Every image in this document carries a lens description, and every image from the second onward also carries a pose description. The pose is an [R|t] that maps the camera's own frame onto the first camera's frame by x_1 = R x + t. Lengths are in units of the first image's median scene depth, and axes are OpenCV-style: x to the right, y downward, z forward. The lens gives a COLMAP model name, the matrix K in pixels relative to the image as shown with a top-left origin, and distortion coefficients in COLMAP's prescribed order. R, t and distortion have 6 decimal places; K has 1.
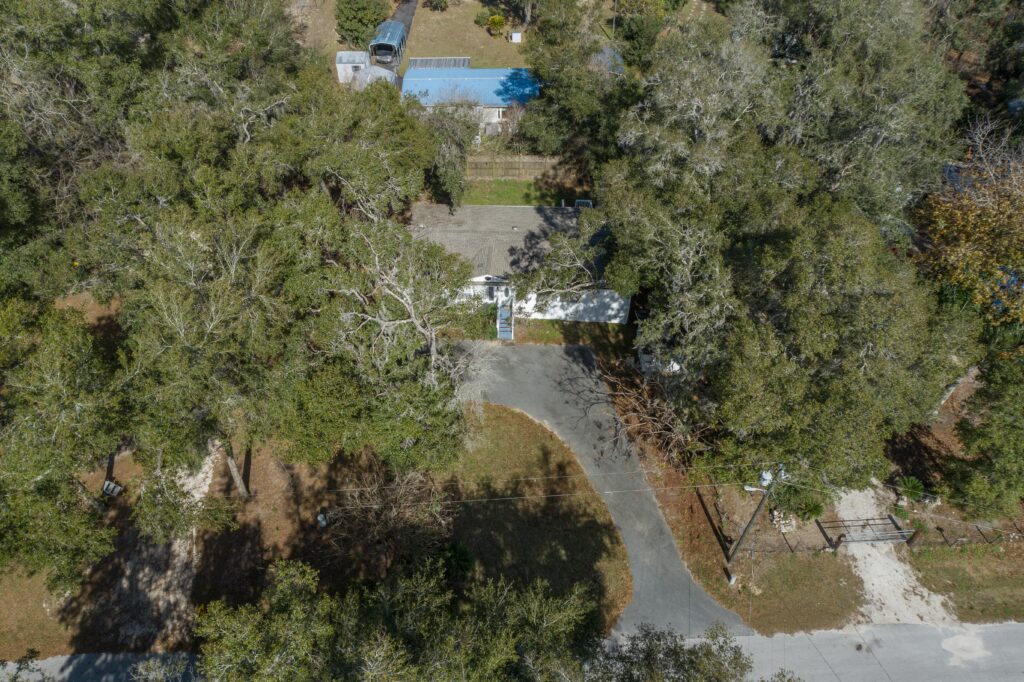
lens RADIAL K [[724.5, 0, 510.5], [0, 724.5, 341.9], [0, 0, 1]] dist [-0.003528, -0.000720]
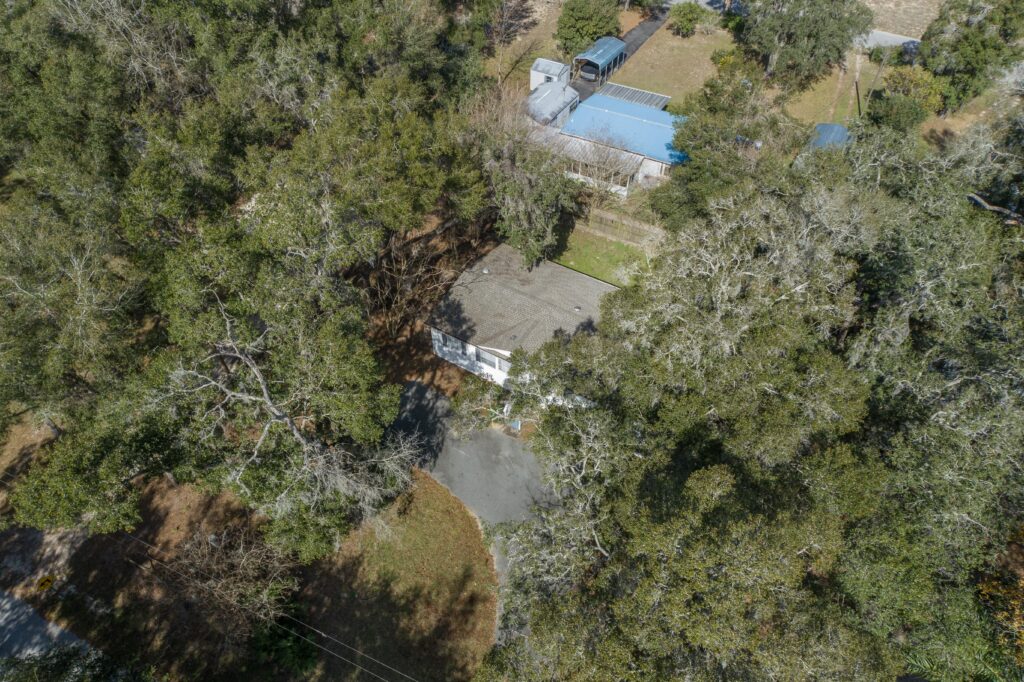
lens RADIAL K [[724.5, 0, 512.7], [0, 724.5, 340.1], [0, 0, 1]] dist [-0.003528, -0.000720]
pose [[0.876599, 0.352020, -0.328109, 0.263080], [-0.348373, 0.934590, 0.071959, -0.177499], [0.331979, 0.051225, 0.941895, 0.190813]]
